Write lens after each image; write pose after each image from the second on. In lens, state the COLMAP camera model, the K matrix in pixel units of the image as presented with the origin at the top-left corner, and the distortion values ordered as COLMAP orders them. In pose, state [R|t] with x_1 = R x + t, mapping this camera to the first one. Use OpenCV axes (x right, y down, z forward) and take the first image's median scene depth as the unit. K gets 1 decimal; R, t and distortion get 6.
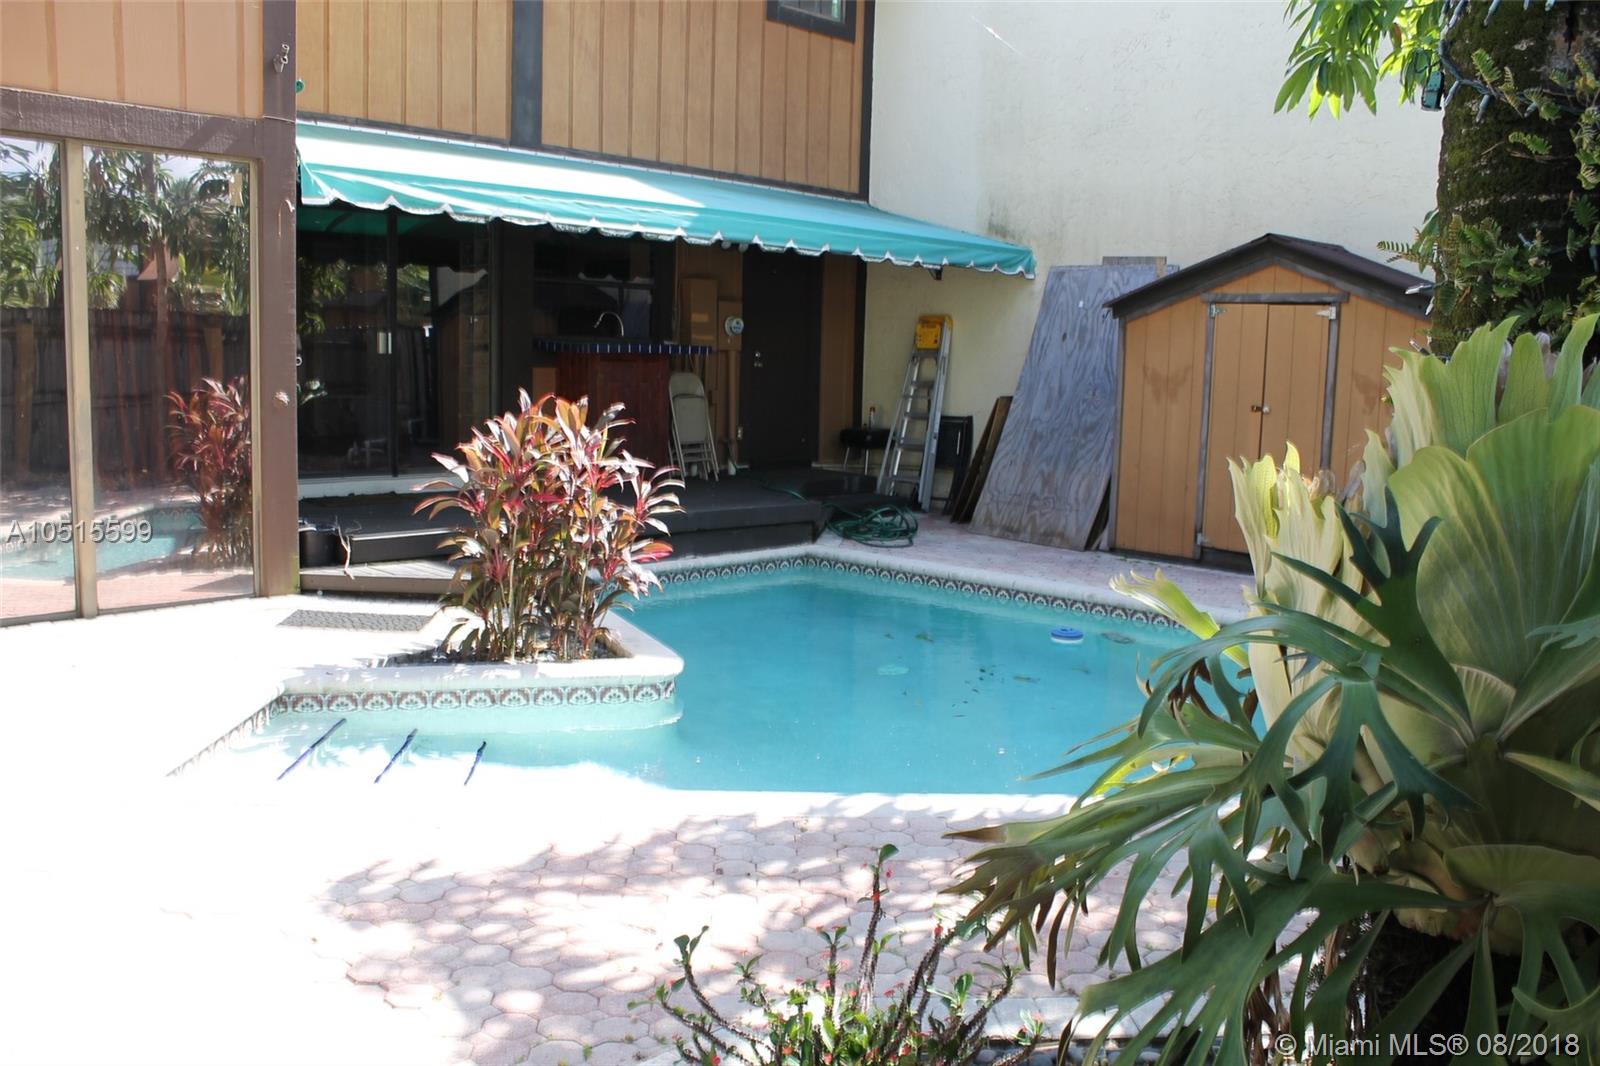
lens RADIAL K [[1351.8, 0, 796.9], [0, 1351.8, 547.7], [0, 0, 1]] dist [-0.170134, 0.146941]
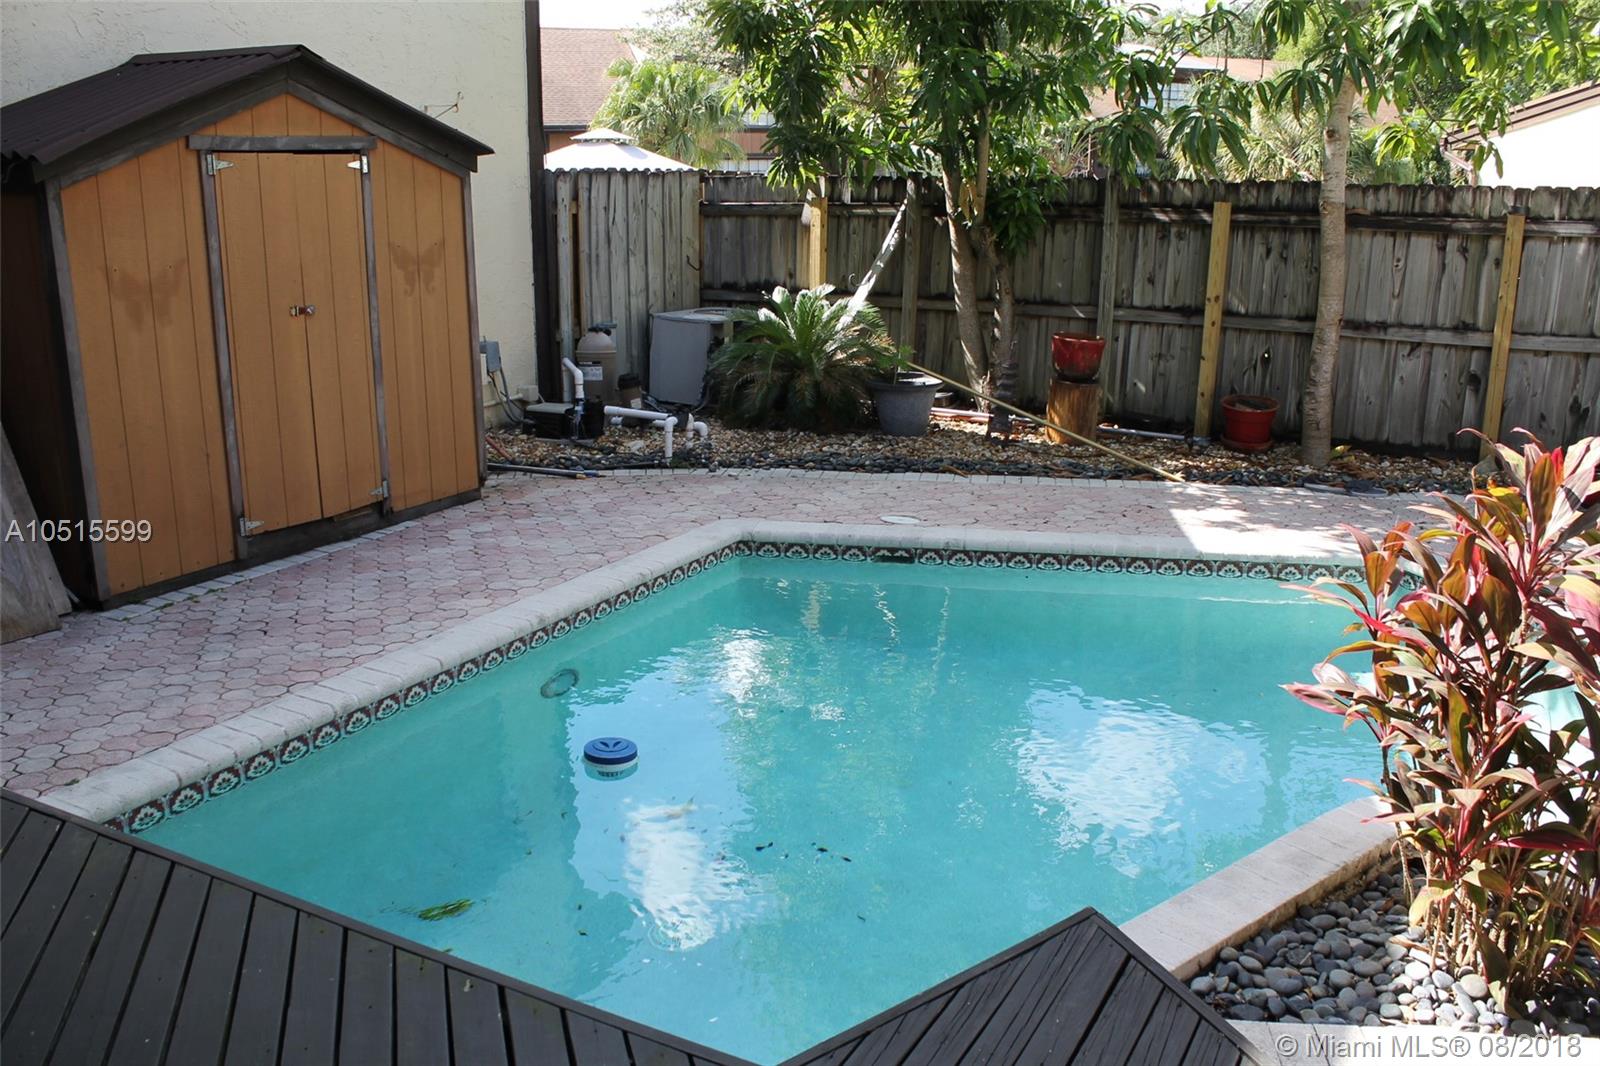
lens RADIAL K [[1351.8, 0, 796.9], [0, 1351.8, 547.7], [0, 0, 1]] dist [-0.170134, 0.146941]
pose [[-0.258024, -0.286553, 0.922665, -0.382390], [0.127420, 0.936568, 0.326504, -0.184183], [-0.957699, 0.201812, -0.205144, 0.946688]]
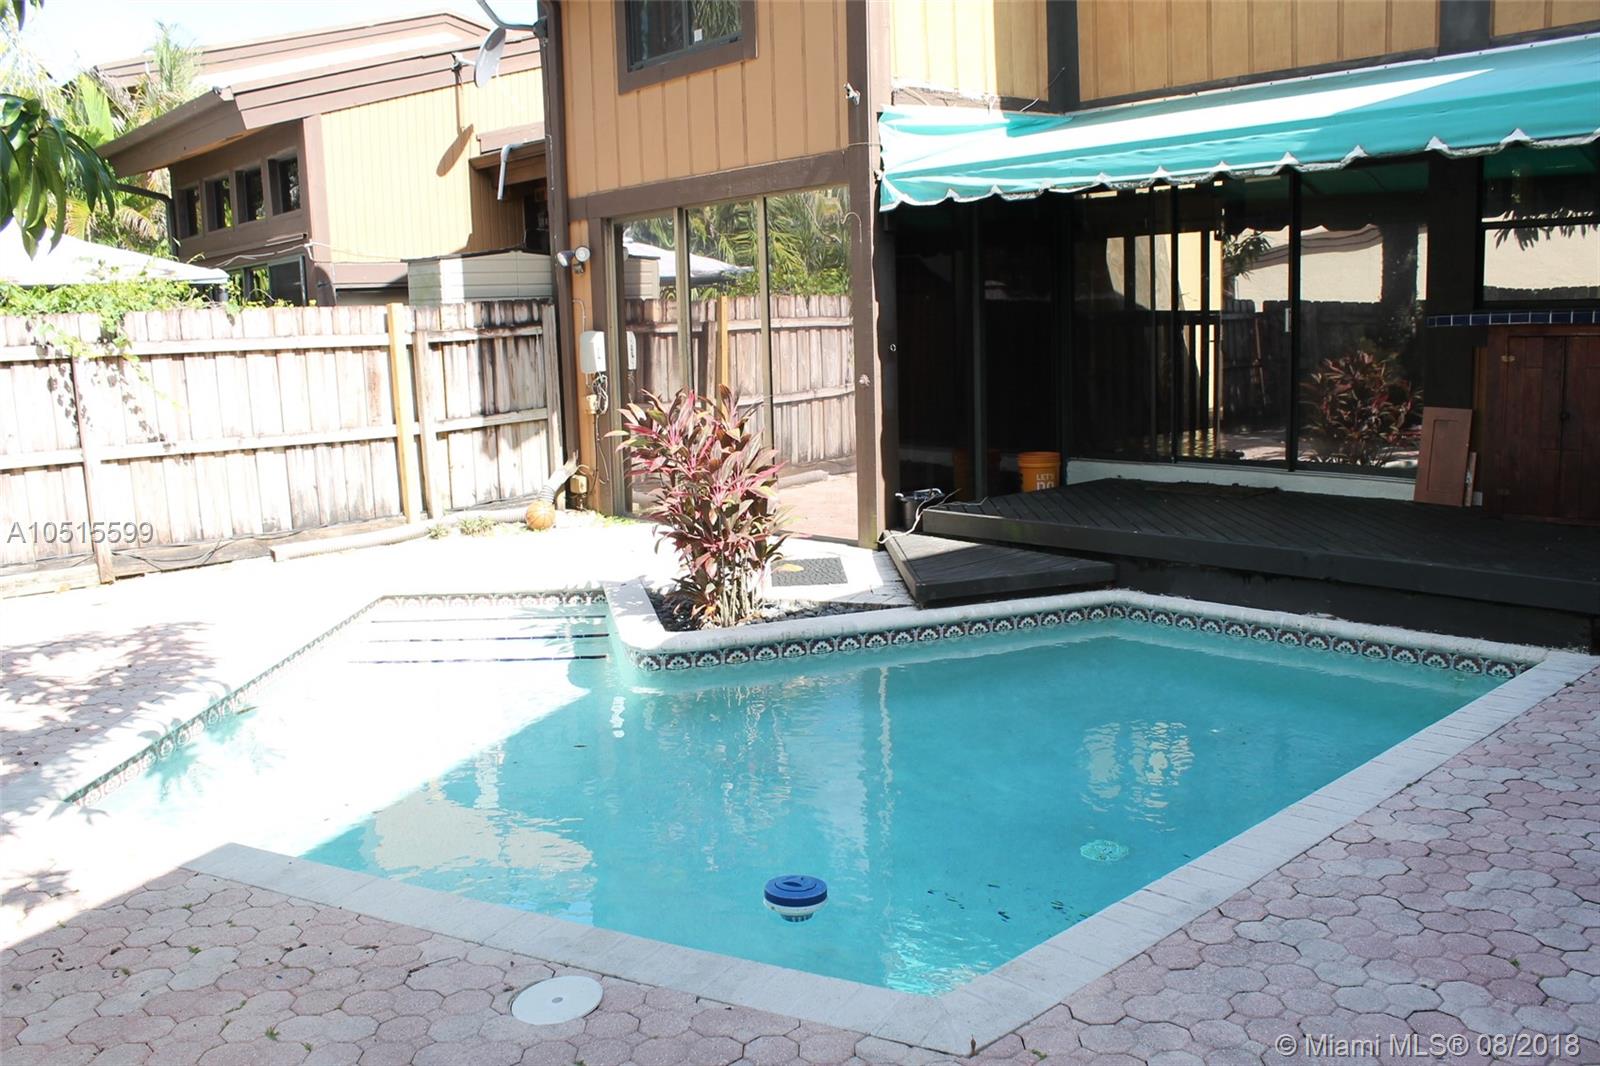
lens RADIAL K [[1351.8, 0, 796.9], [0, 1351.8, 547.7], [0, 0, 1]] dist [-0.170134, 0.146941]
pose [[-0.066601, 0.136966, -0.988334, 0.641360], [-0.111075, 0.983359, 0.143762, -0.102230], [0.991578, 0.119354, -0.050279, 0.788953]]
